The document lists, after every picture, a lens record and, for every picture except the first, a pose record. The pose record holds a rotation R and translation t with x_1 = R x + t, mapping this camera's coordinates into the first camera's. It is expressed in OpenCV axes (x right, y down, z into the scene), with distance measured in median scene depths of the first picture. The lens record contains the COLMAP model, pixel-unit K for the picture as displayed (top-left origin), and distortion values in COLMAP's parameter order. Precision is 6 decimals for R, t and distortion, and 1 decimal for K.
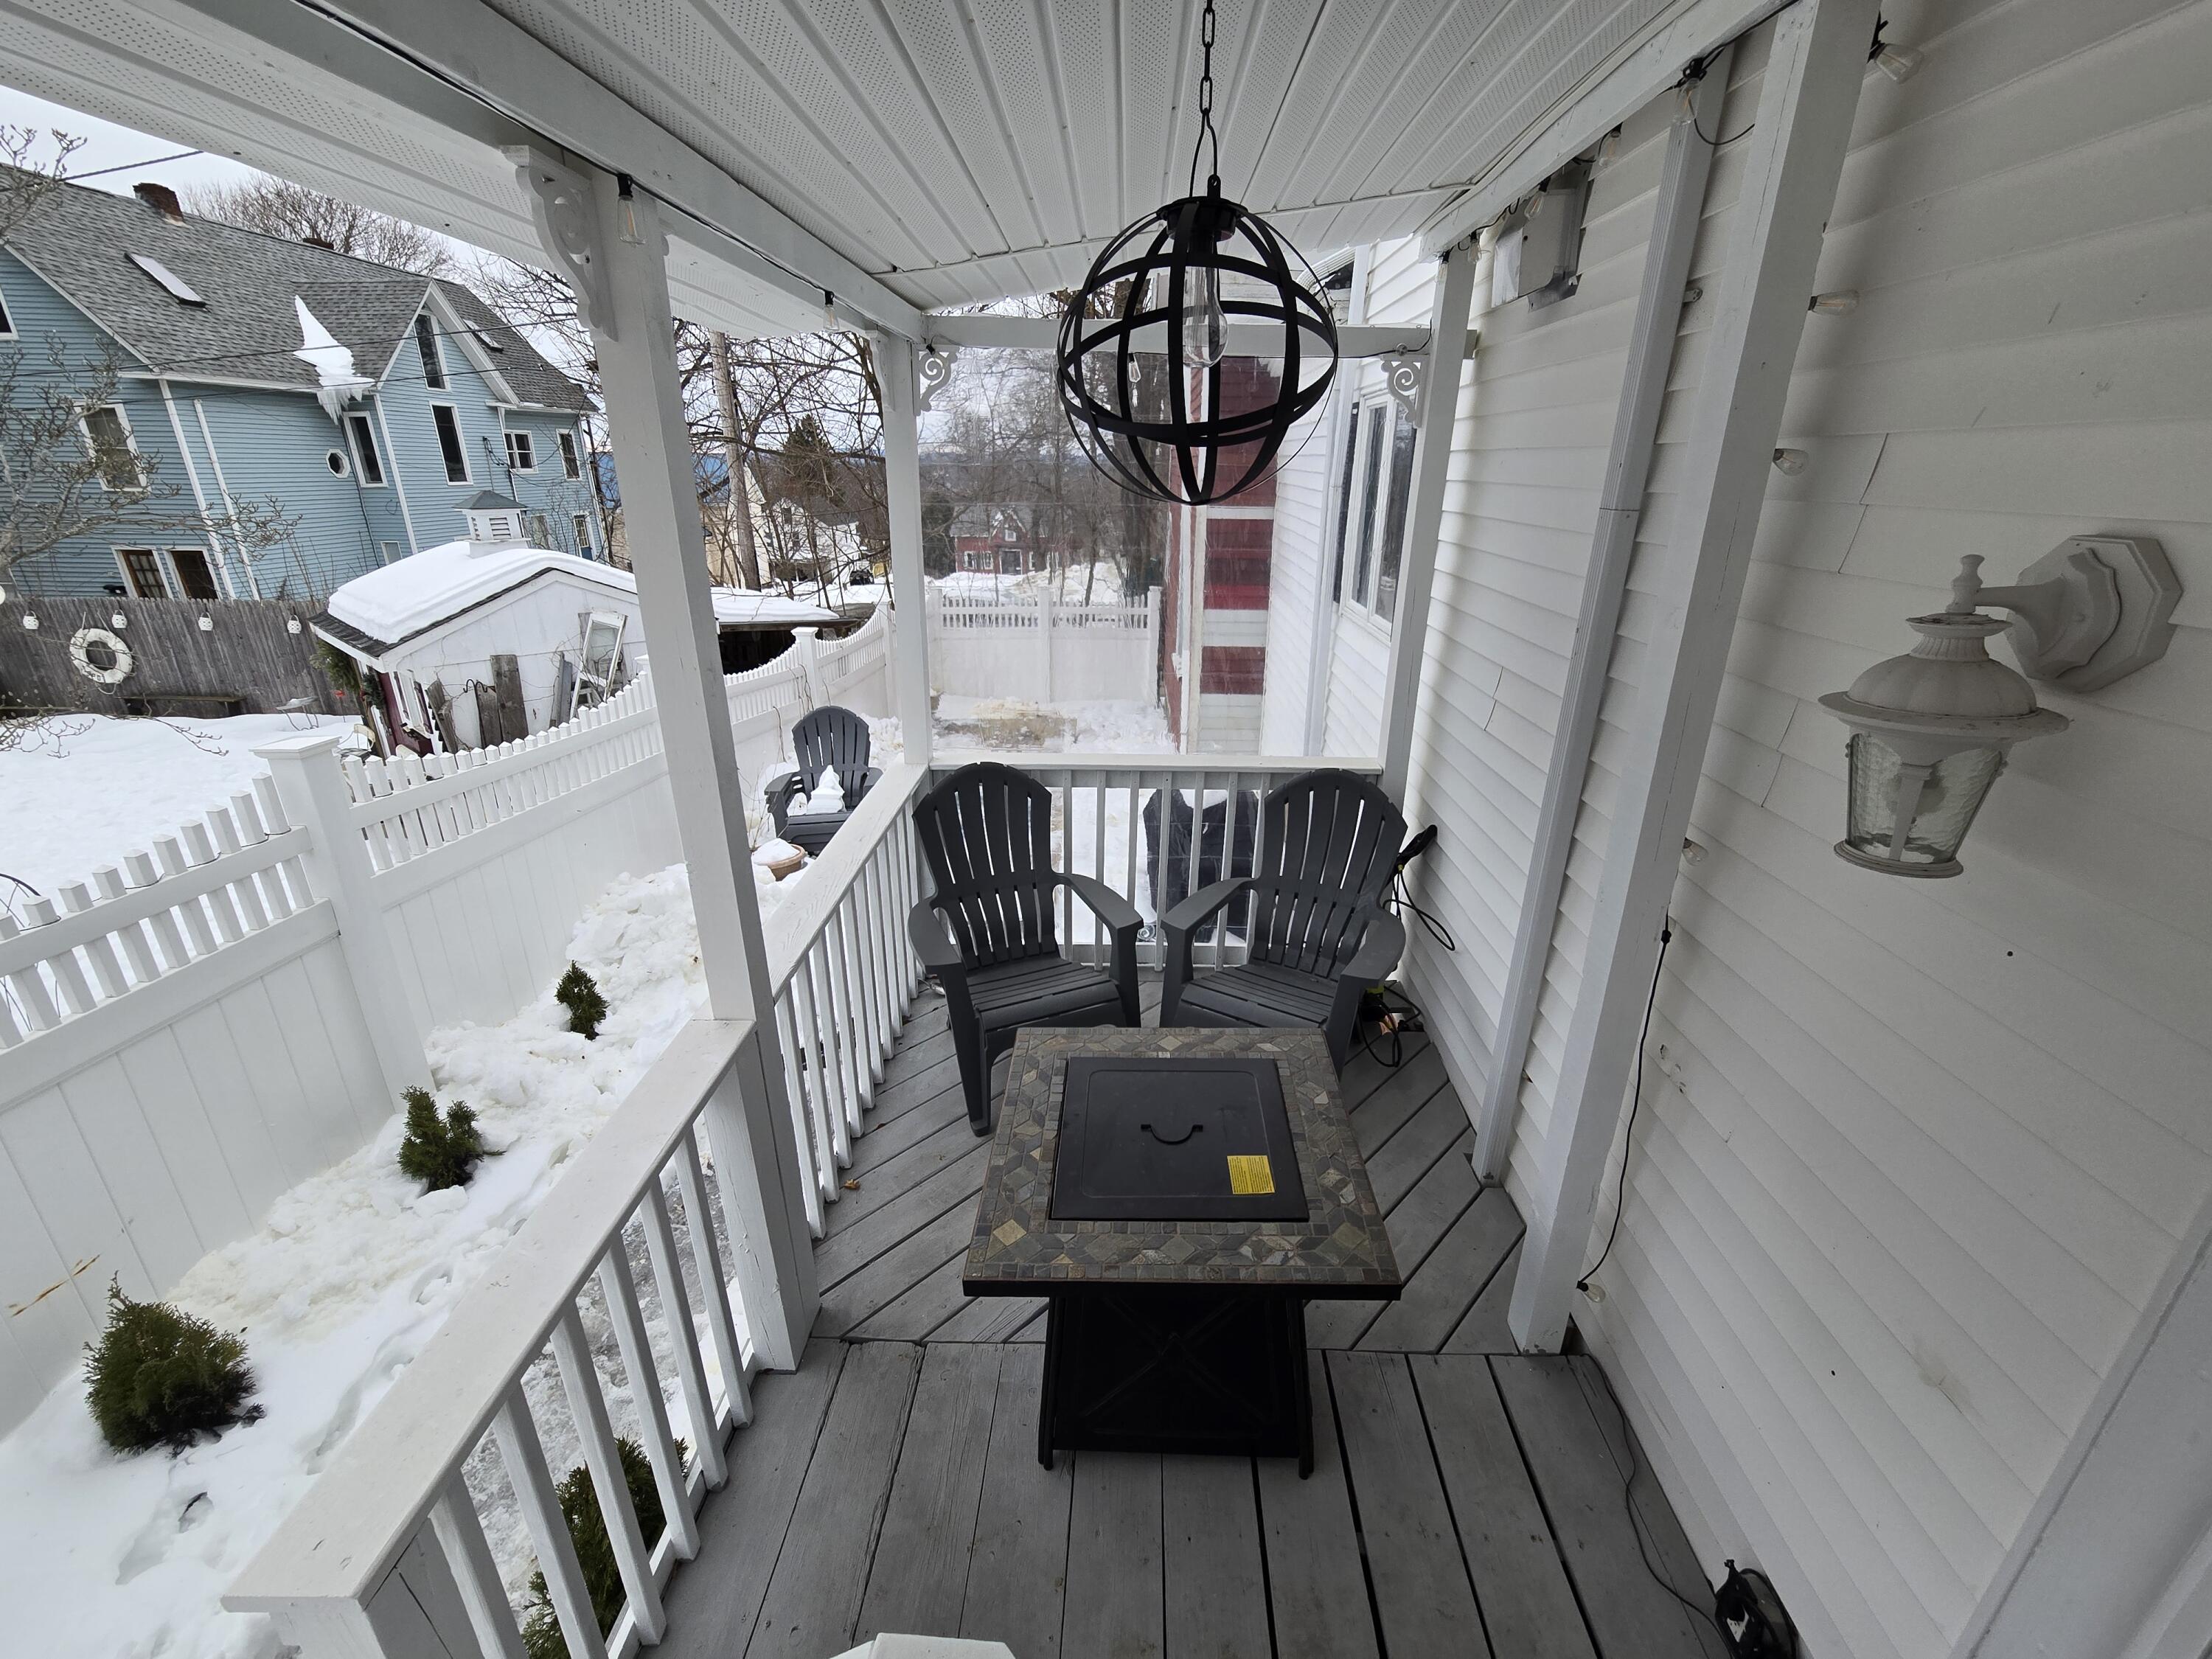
lens RADIAL K [[913.1, 0, 1099.6], [0, 913.1, 816.6], [0, 0, 1]] dist [-0.004582, 0.002470]
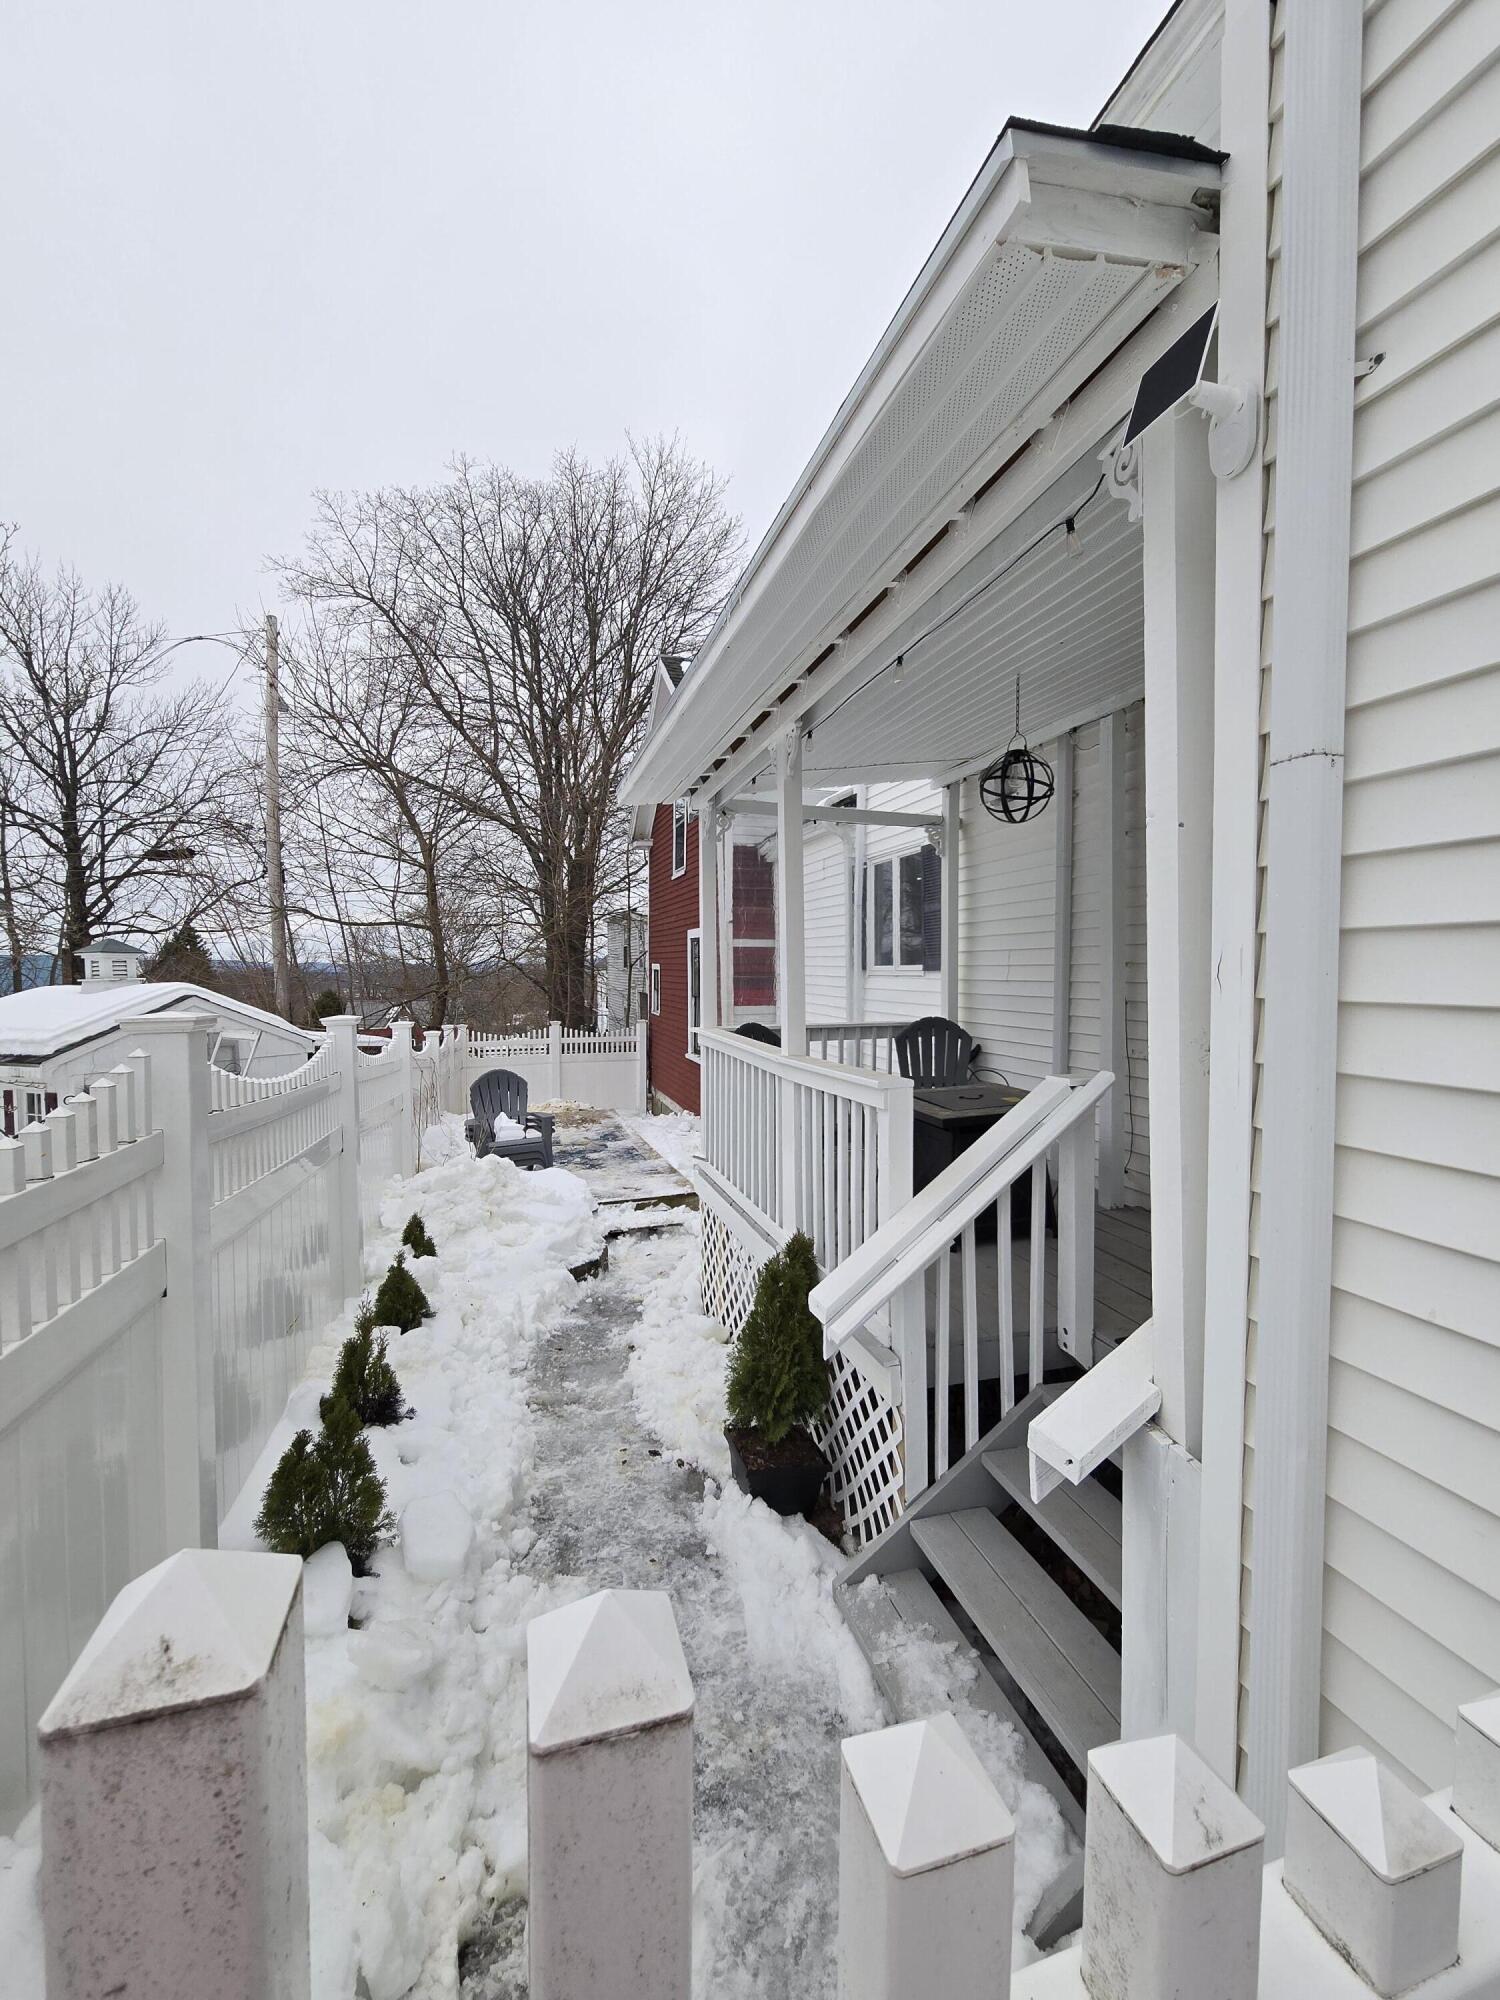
lens RADIAL K [[825.6, 0, 756.5], [0, 825.6, 1002.7], [0, 0, 1]] dist [-0.004582, 0.002470]
pose [[0.945370, -0.023221, 0.325170, -0.463672], [0.126995, 0.944895, -0.301738, 0.283445], [-0.300245, 0.326549, 0.896225, -0.335104]]
